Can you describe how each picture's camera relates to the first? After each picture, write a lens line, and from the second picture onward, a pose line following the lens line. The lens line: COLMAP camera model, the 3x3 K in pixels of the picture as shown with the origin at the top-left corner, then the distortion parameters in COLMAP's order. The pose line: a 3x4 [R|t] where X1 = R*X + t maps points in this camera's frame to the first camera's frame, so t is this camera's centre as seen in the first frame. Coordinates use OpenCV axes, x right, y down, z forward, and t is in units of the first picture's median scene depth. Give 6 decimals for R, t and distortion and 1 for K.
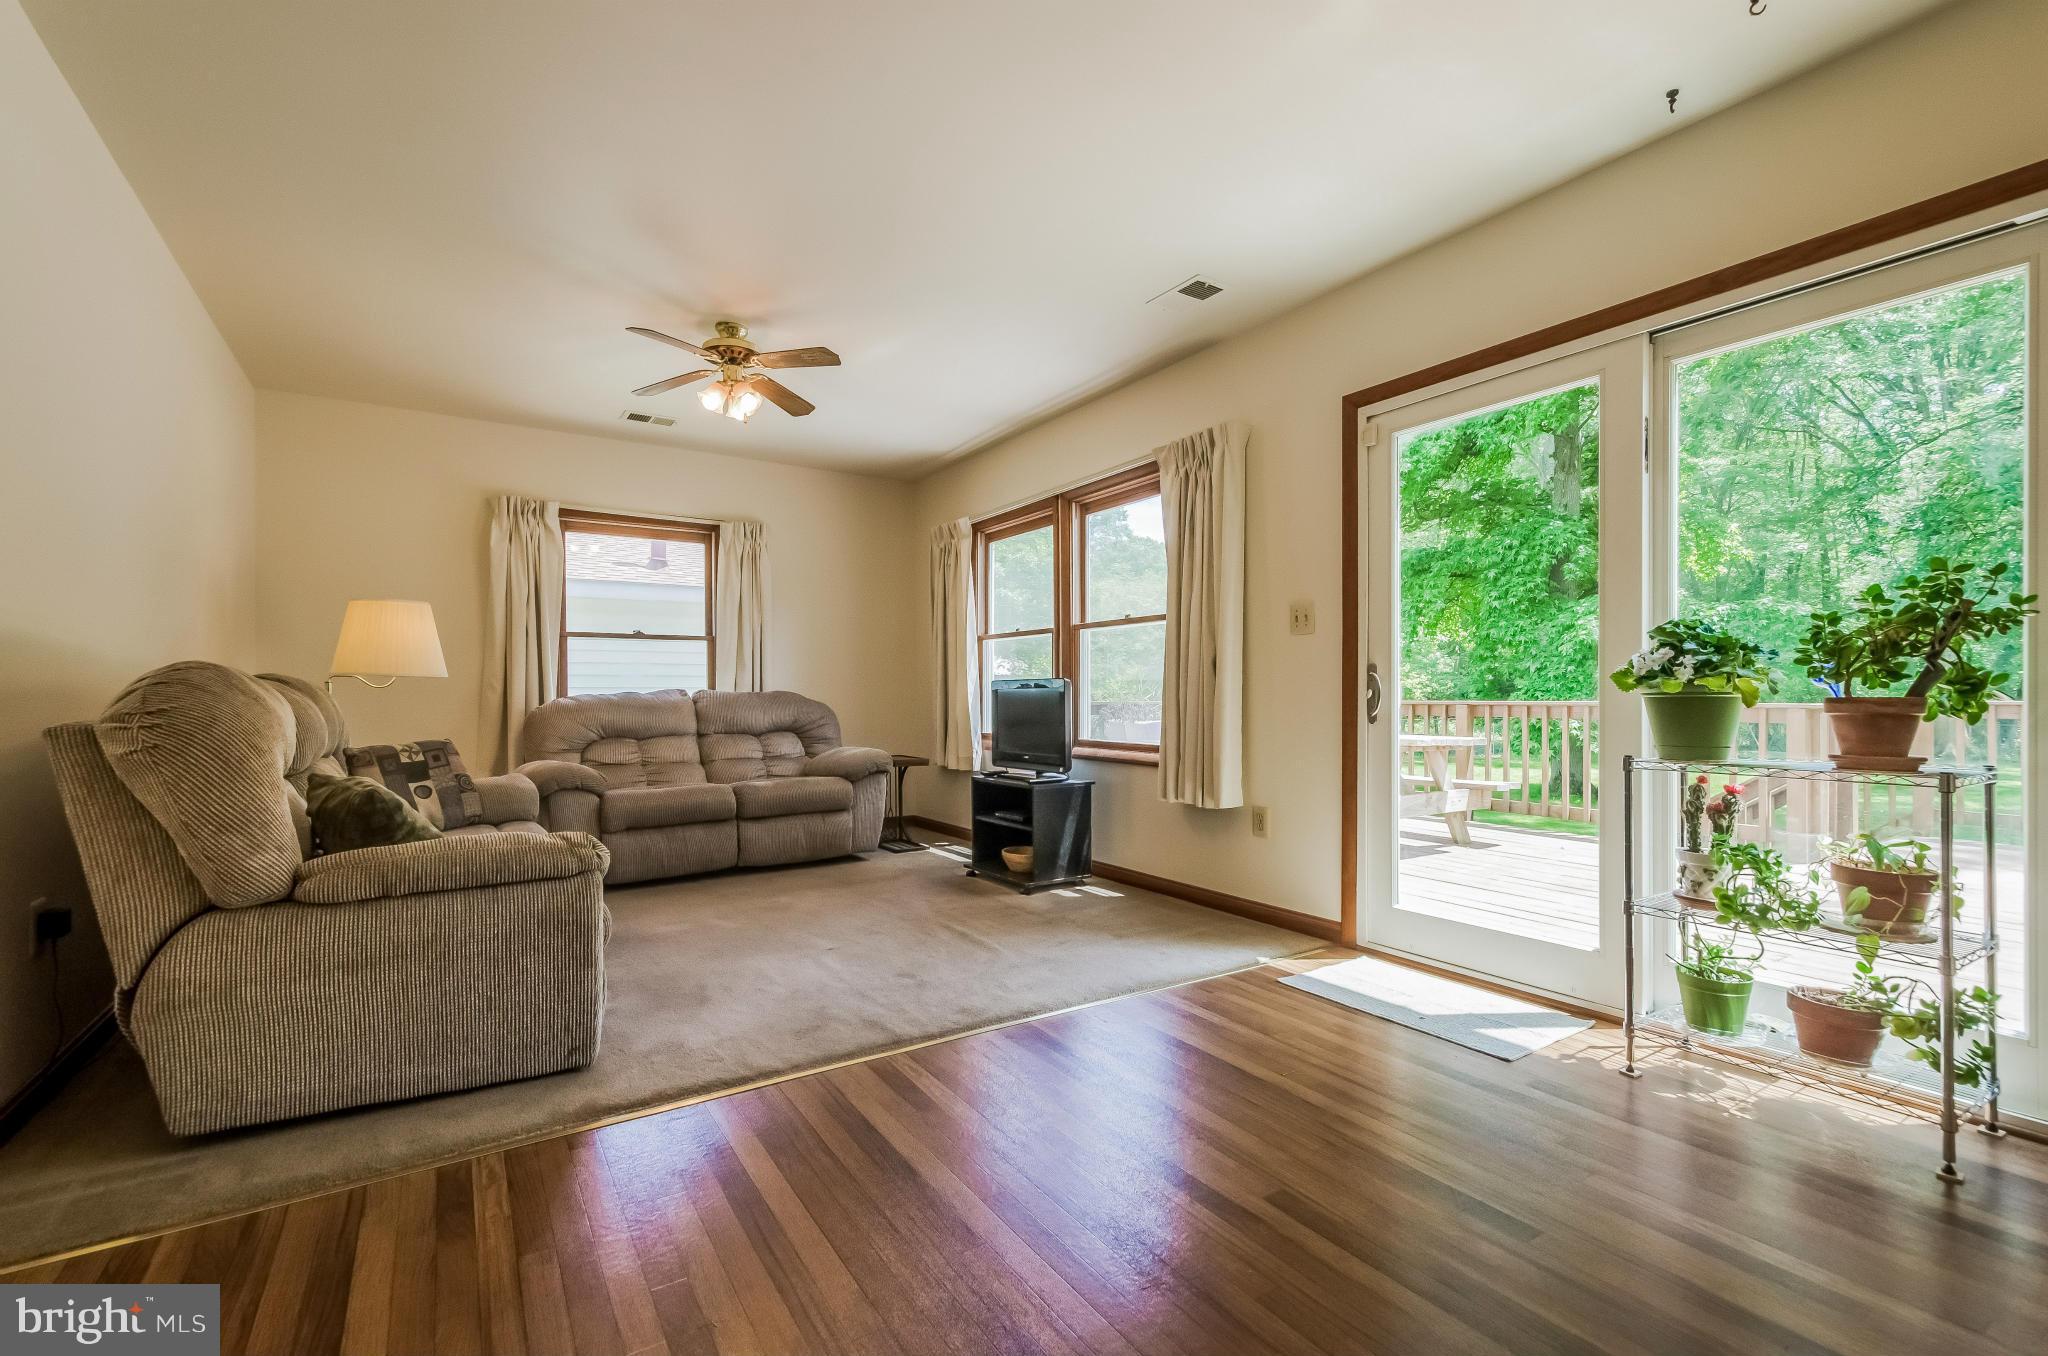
lens RADIAL K [[924.1, 0, 1008.4], [0, 924.1, 695.8], [0, 0, 1]] dist [0.017110, -0.000221]
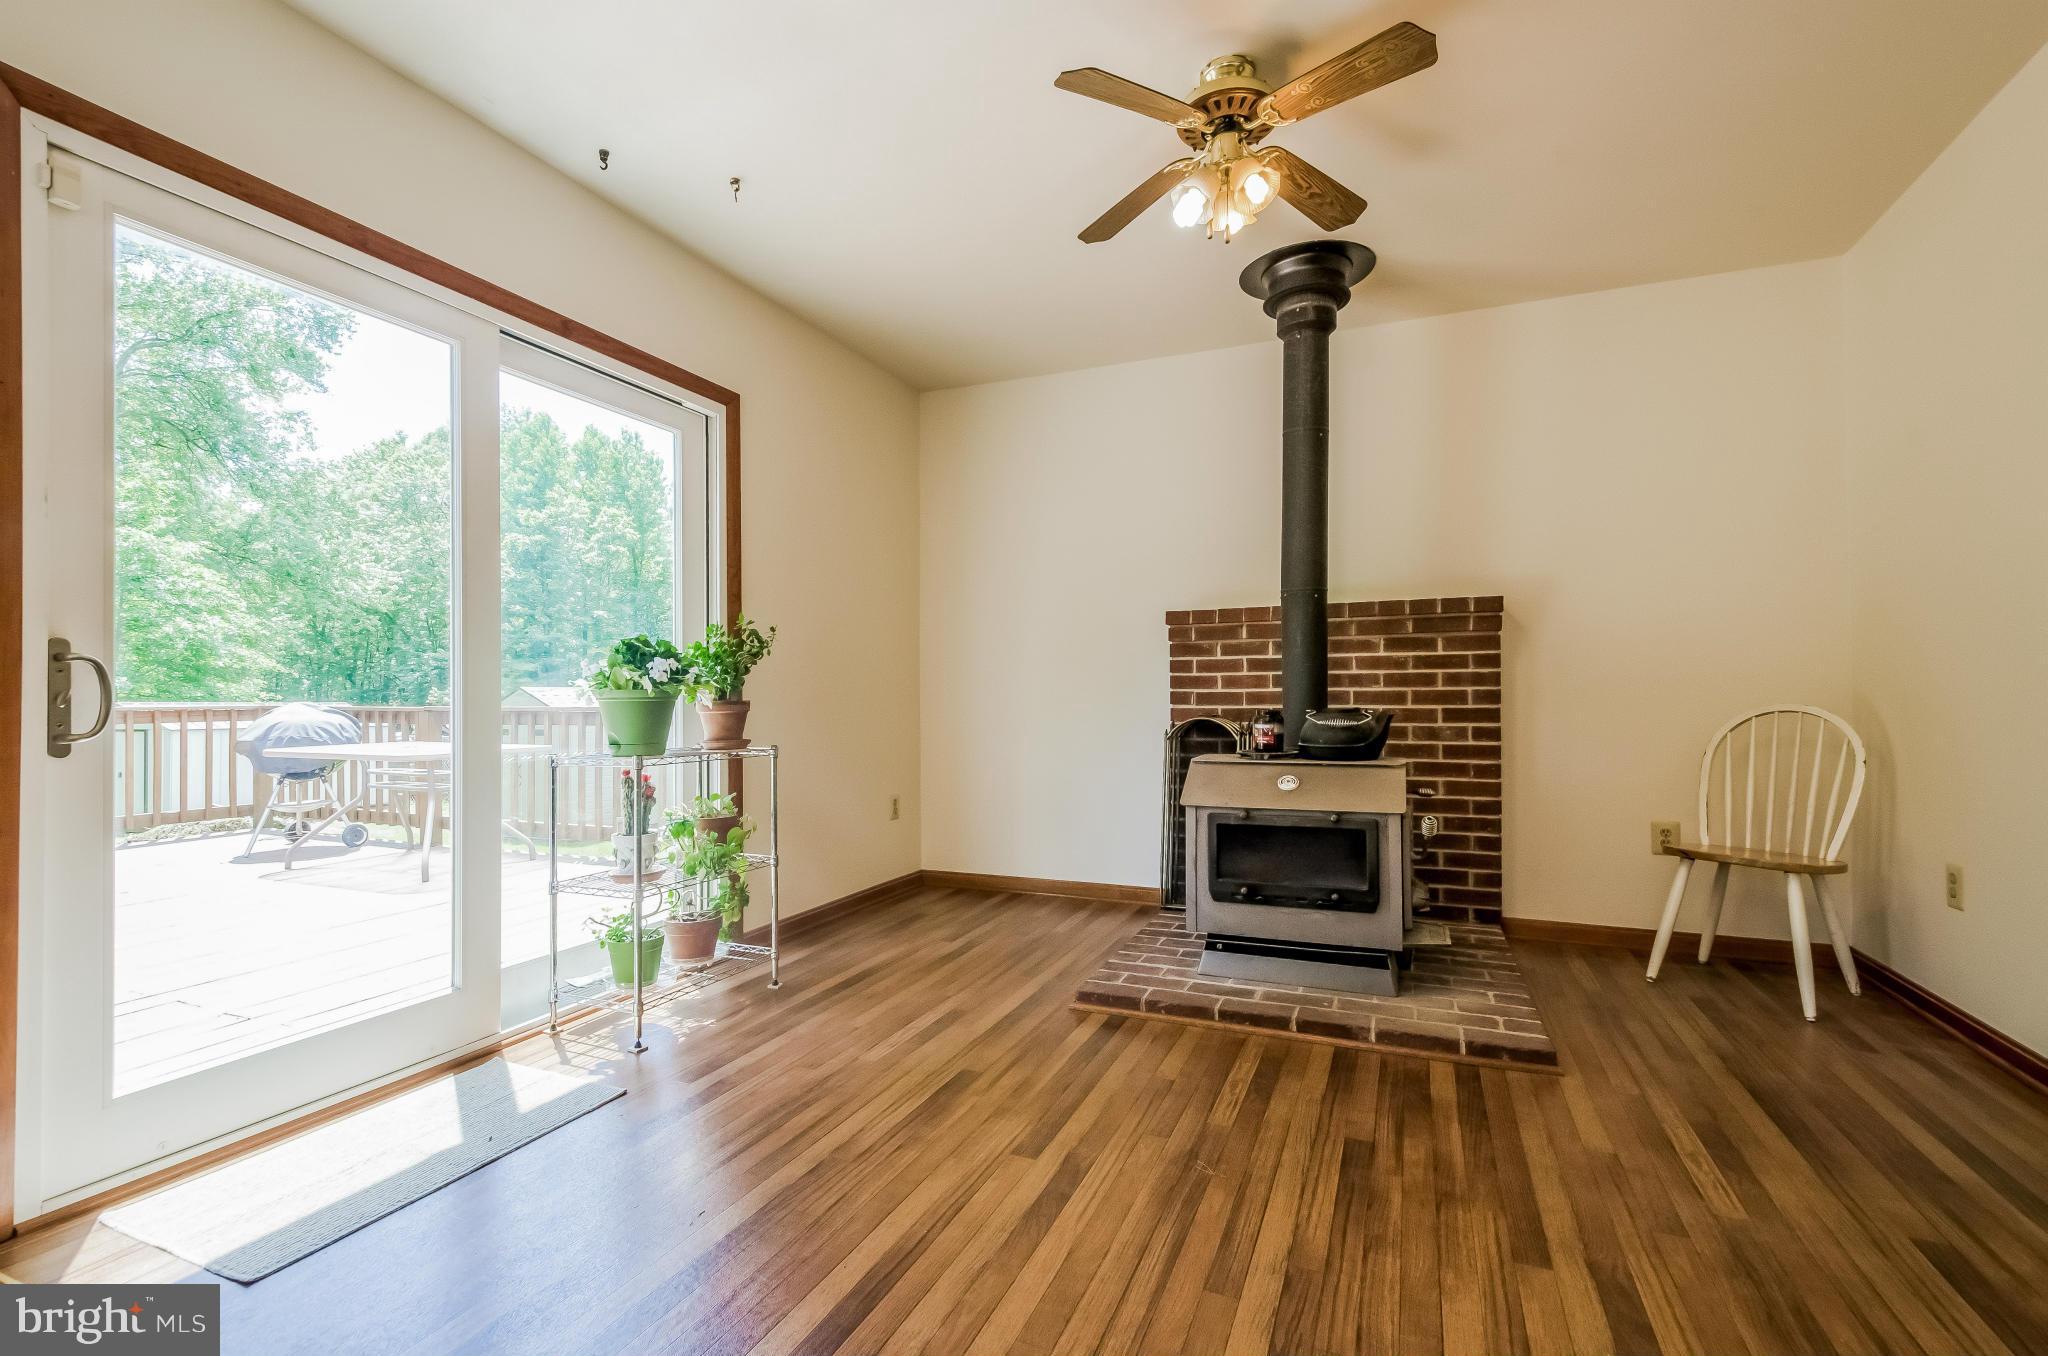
lens RADIAL K [[892.7, 0, 1014.9], [0, 892.7, 692.9], [0, 0, 1]] dist [0.018666, -0.008086]
pose [[-0.571112, 0.008579, 0.820827, -0.227670], [0.005679, 0.999963, -0.006500, 0.000745], [-0.820852, 0.000950, -0.571140, 0.641329]]
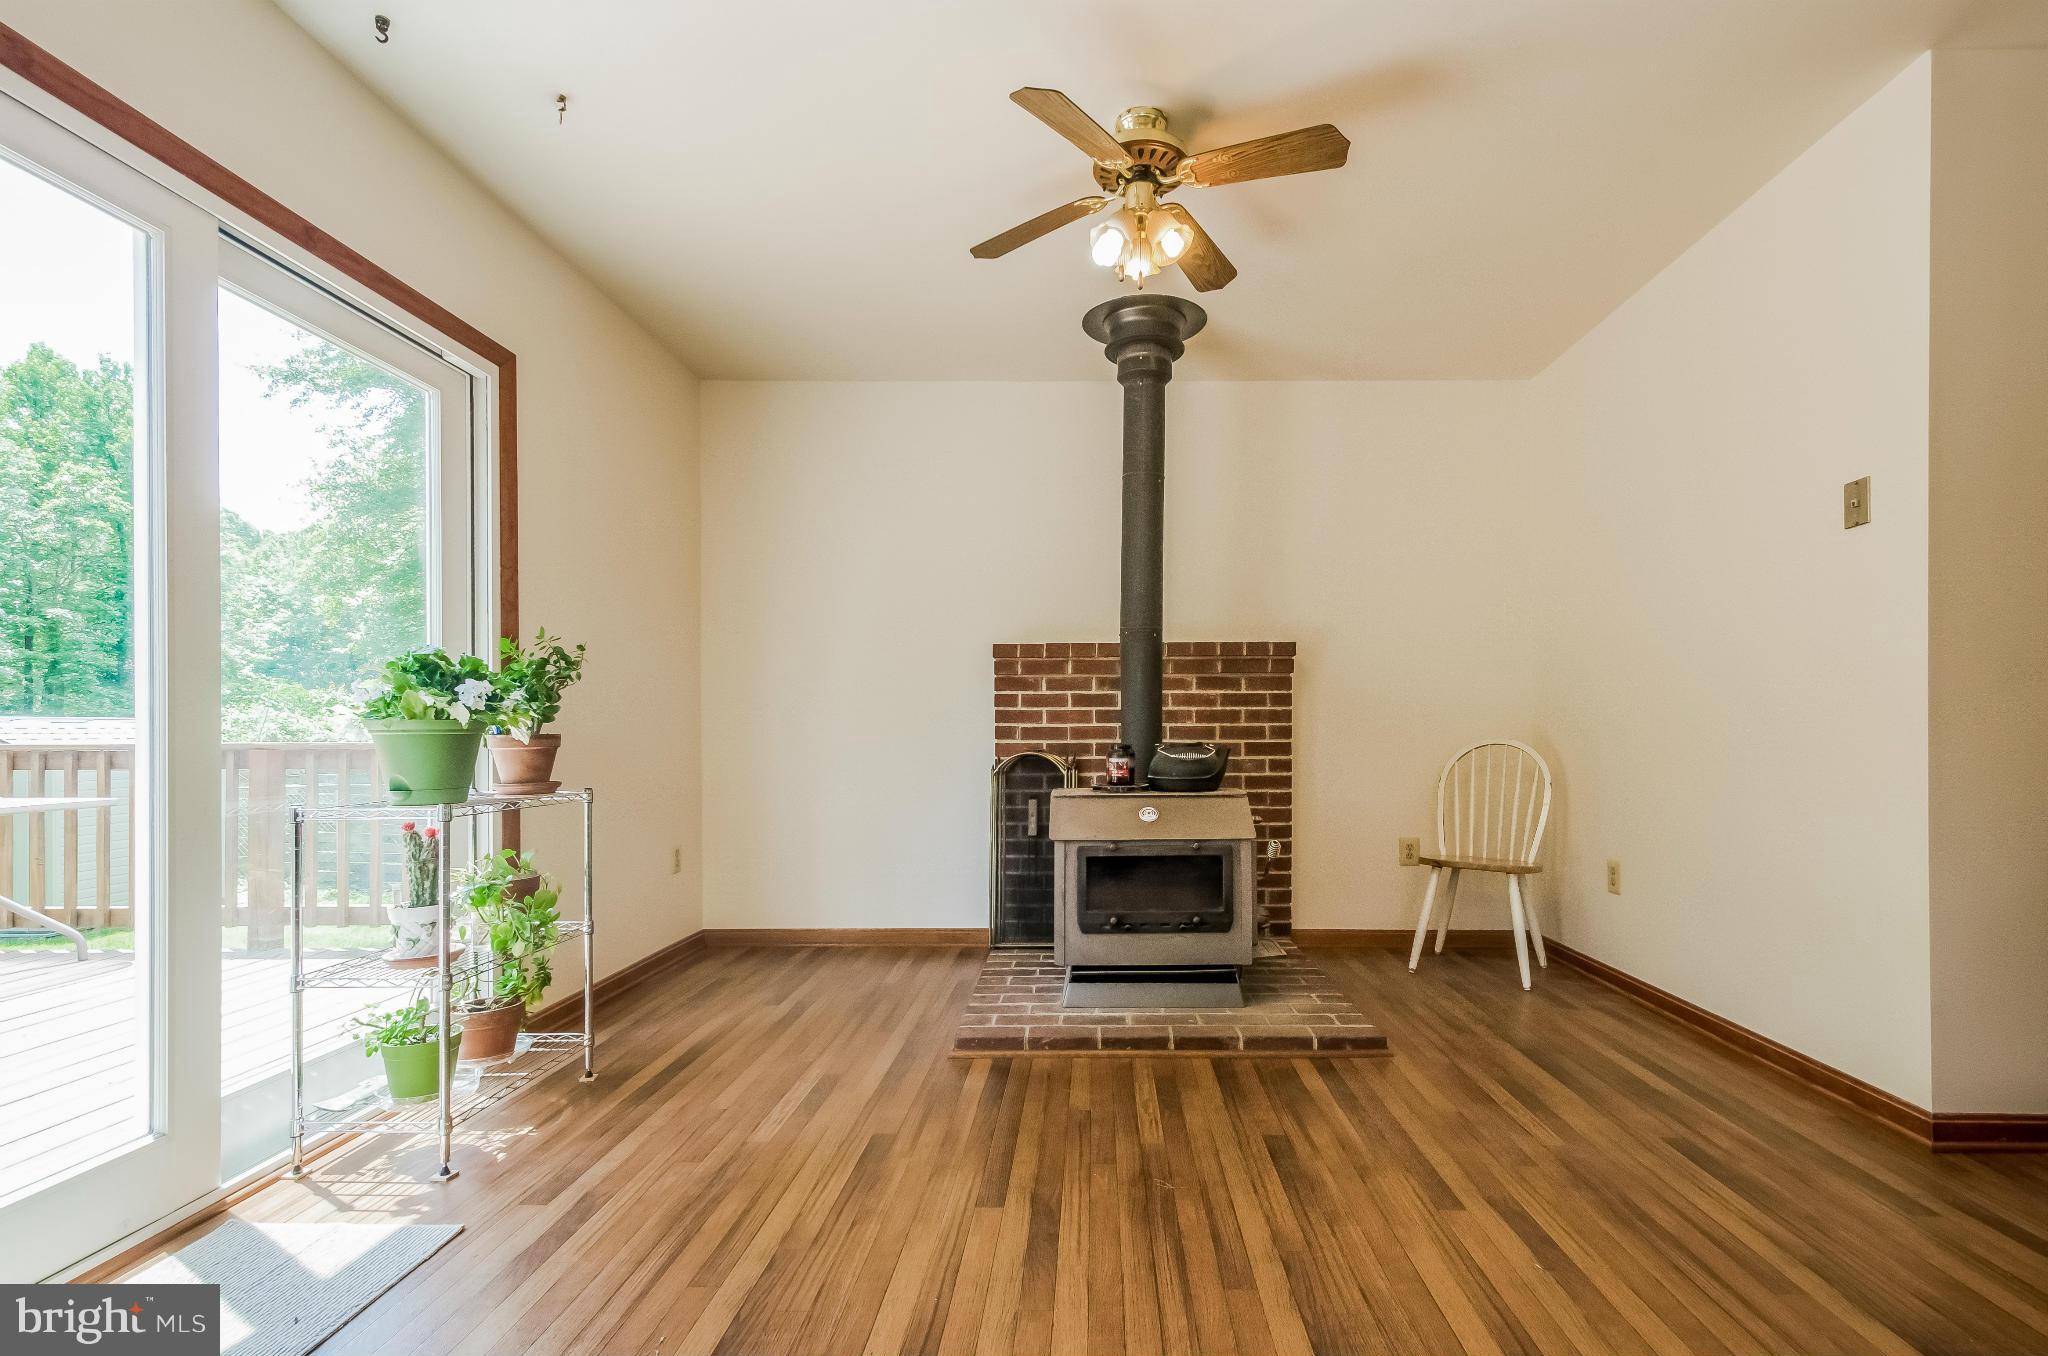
lens RADIAL K [[945.4, 0, 1069.8], [0, 945.4, 733.4], [0, 0, 1]] dist [0.022021, -0.011163]
pose [[-0.839562, 0.002773, 0.543256, -0.147551], [0.003676, 0.999993, 0.000575, 0.001334], [-0.543251, 0.002480, -0.839567, 0.737413]]
